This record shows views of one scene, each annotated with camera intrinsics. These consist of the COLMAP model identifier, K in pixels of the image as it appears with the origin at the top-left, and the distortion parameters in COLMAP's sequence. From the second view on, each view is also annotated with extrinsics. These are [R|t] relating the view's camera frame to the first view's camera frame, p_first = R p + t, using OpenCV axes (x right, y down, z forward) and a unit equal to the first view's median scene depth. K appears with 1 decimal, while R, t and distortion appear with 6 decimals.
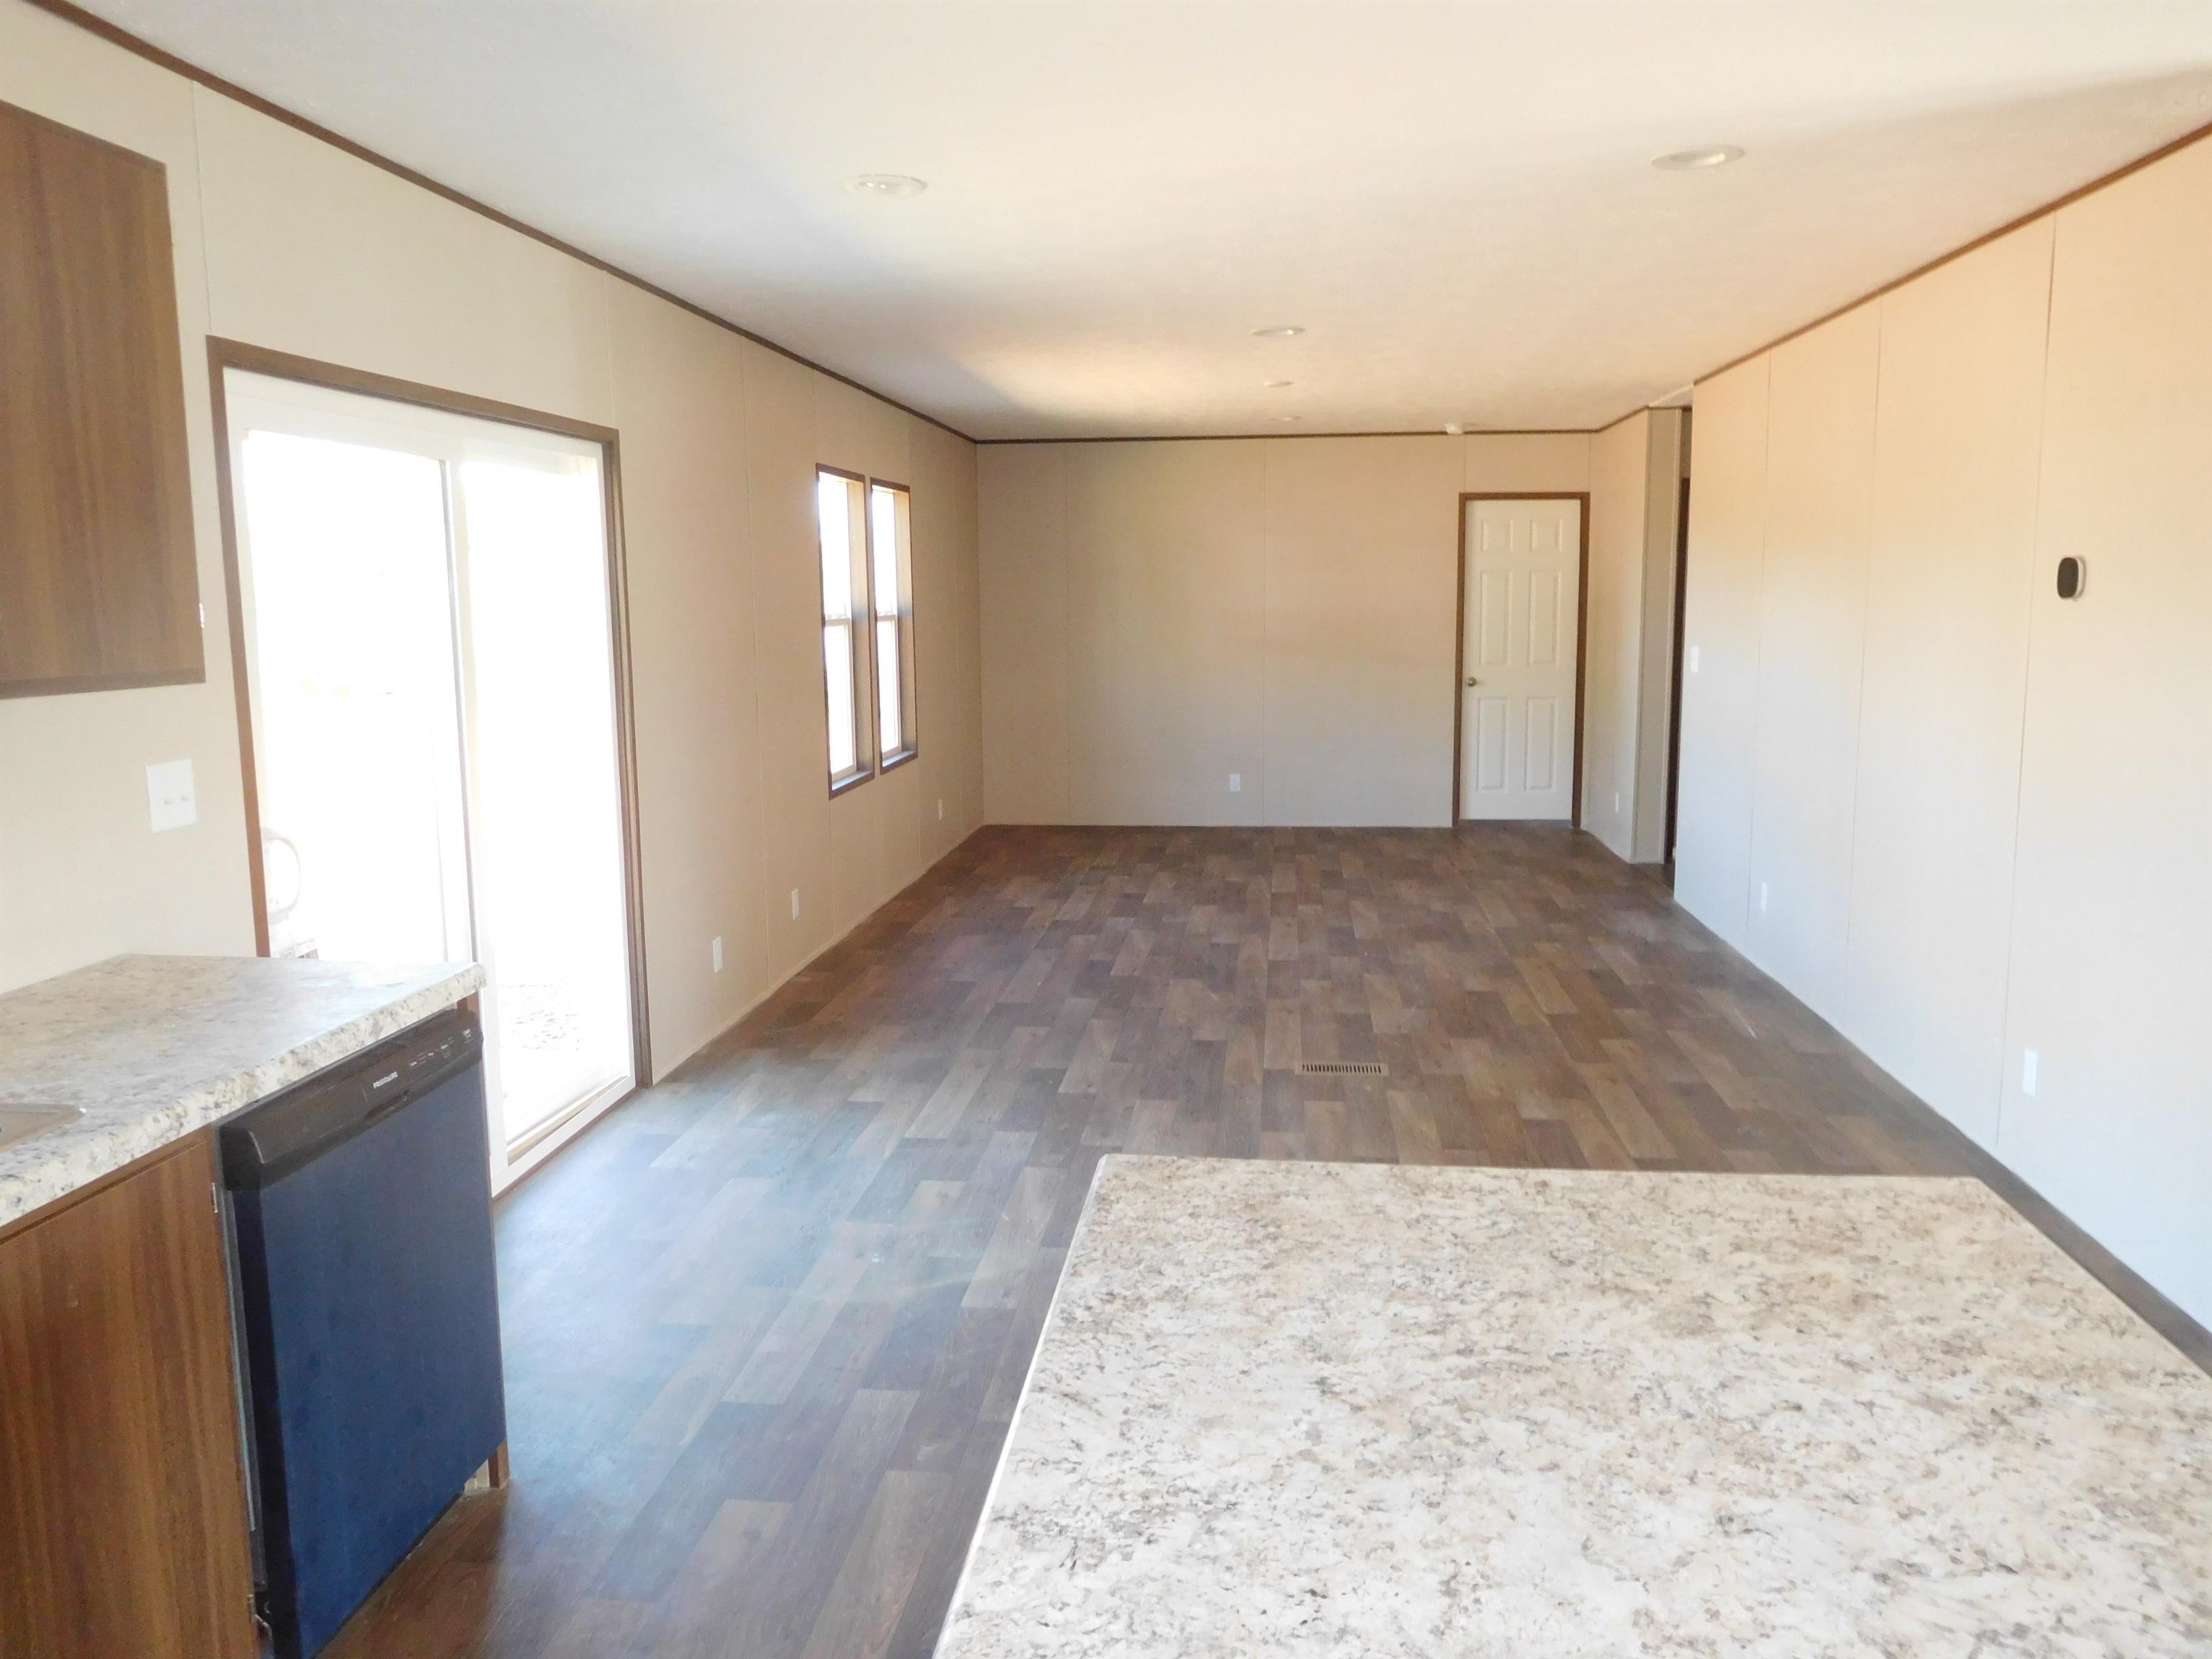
lens RADIAL K [[1662.8, 0, 1101.8], [0, 1662.8, 825.0], [0, 0, 1]] dist [0.001305, -0.015207]
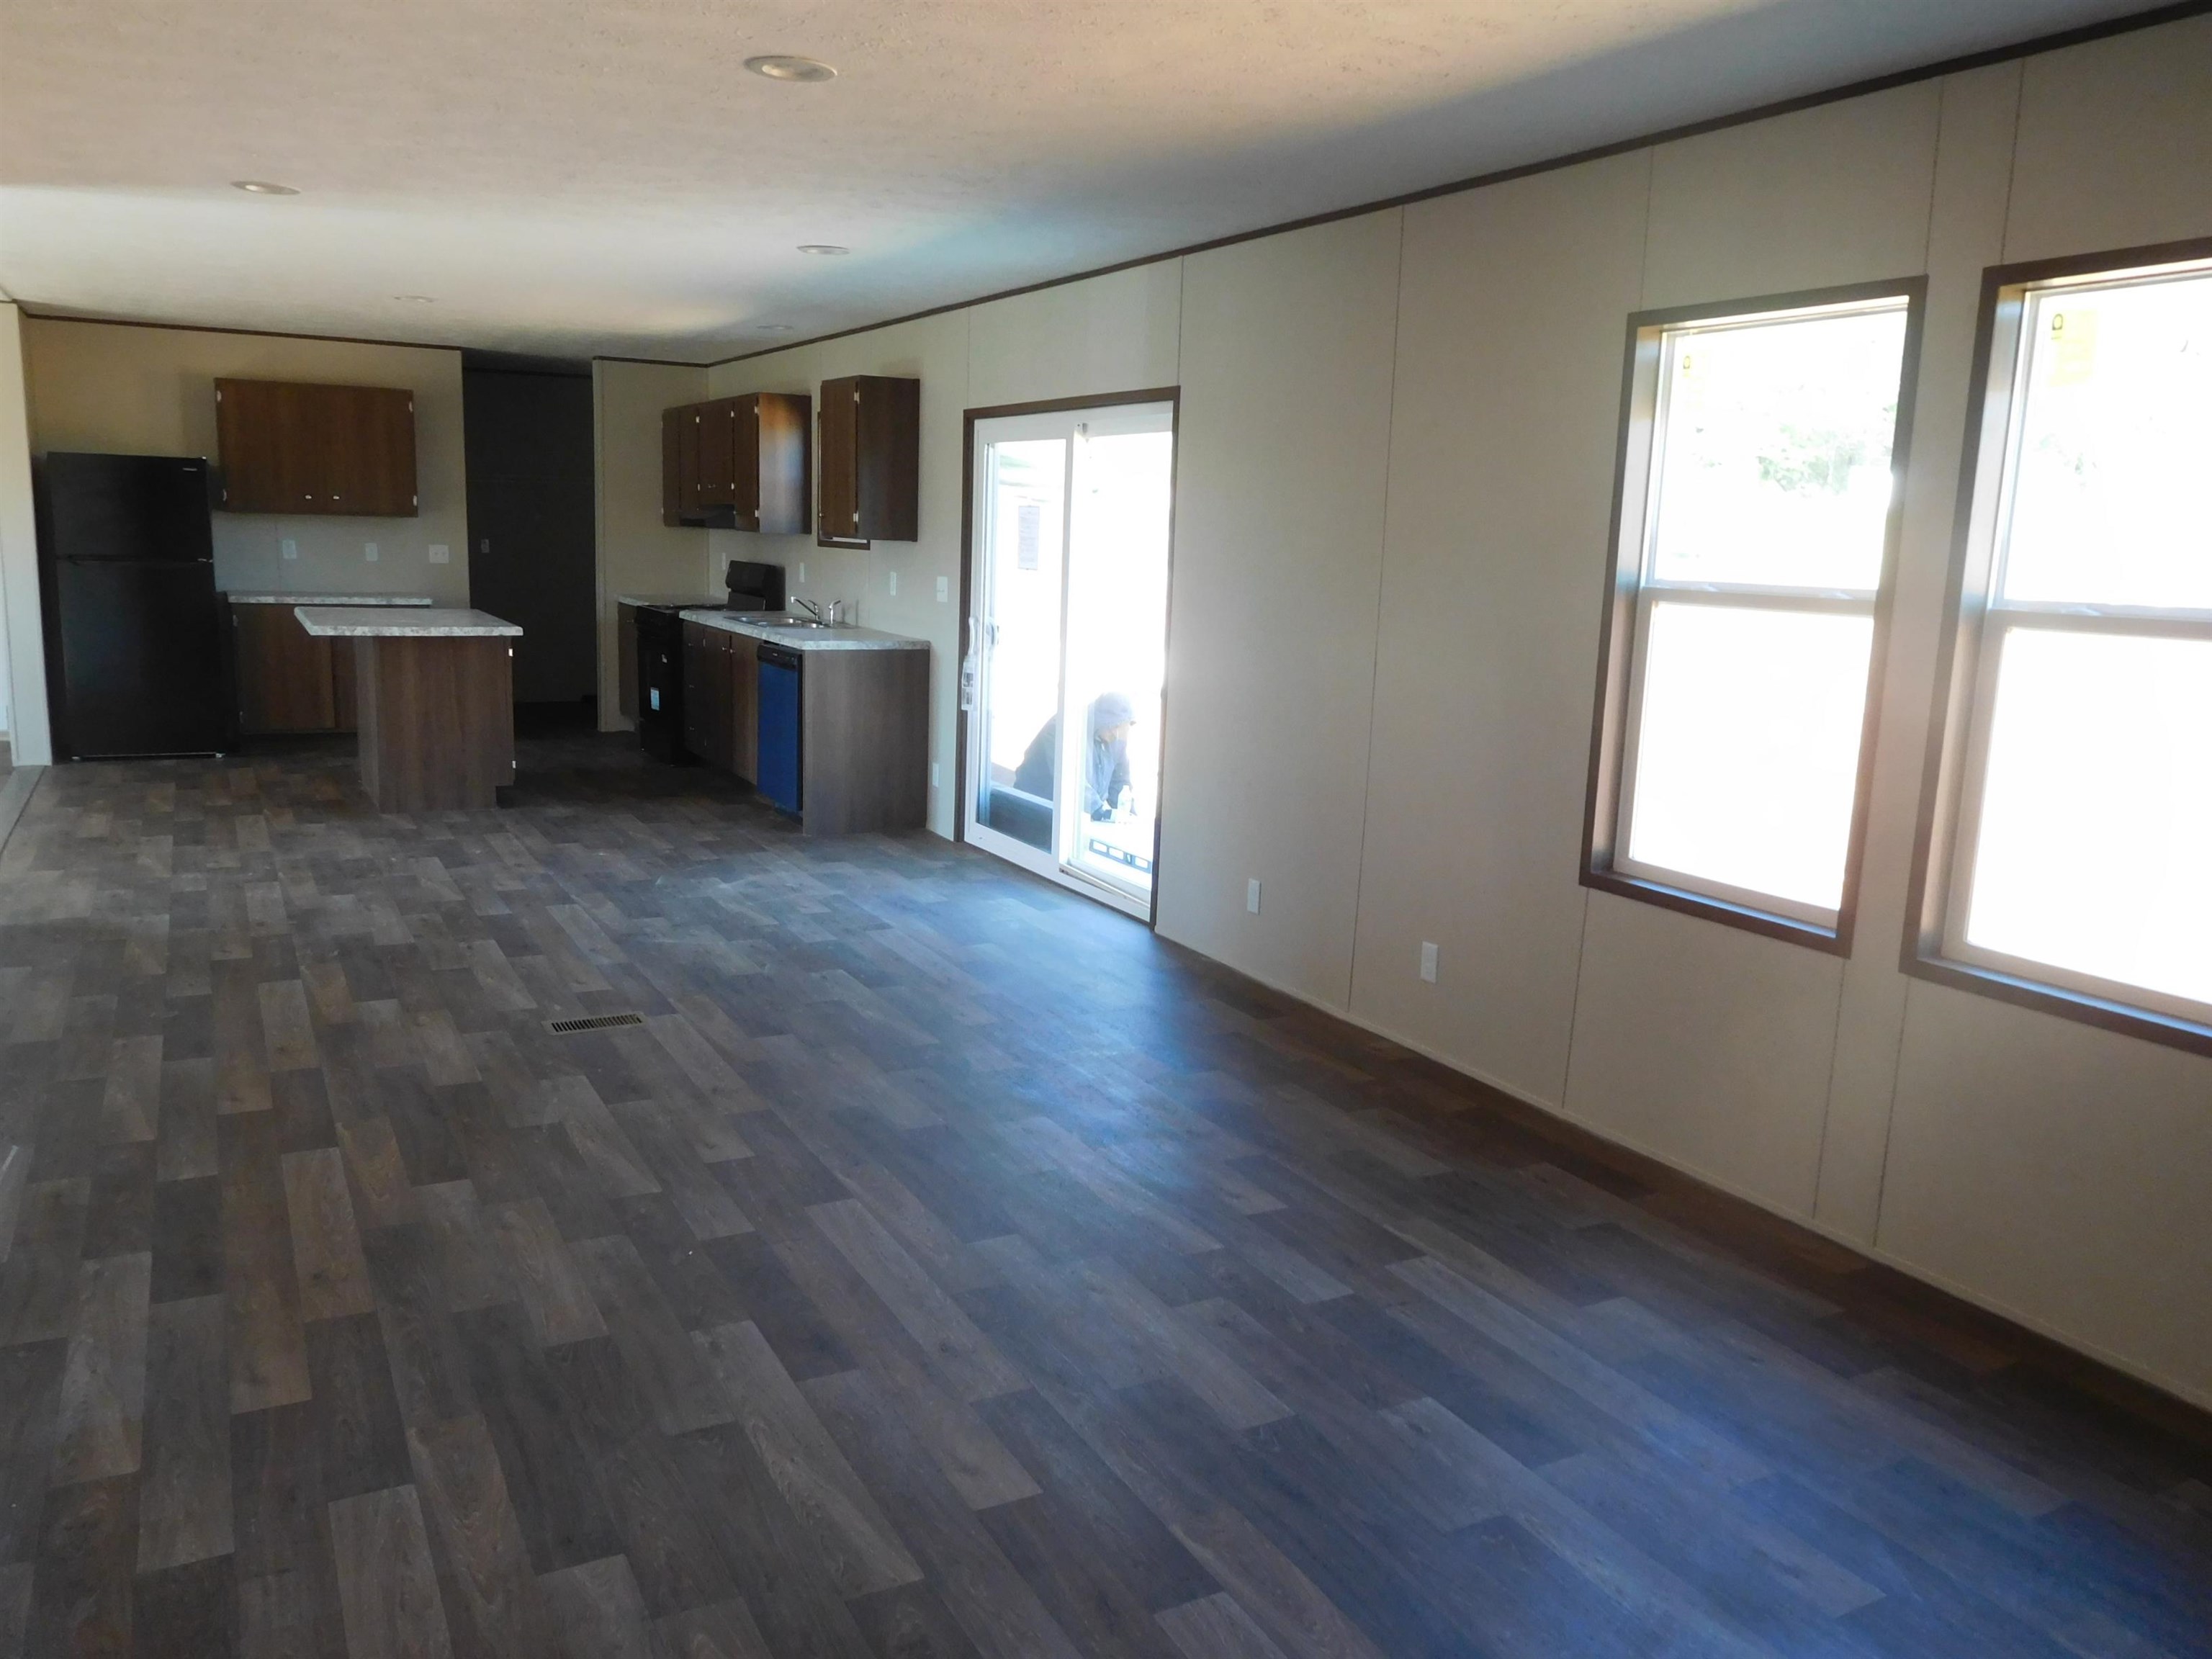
lens RADIAL K [[1662.8, 0, 1090.4], [0, 1662.8, 825.5], [0, 0, 1]] dist [0.001305, -0.015207]
pose [[-0.827138, 0.073791, -0.557133, 0.435859], [-0.110240, 0.950780, 0.289594, -0.261428], [0.551081, 0.300953, -0.778291, 1.889606]]
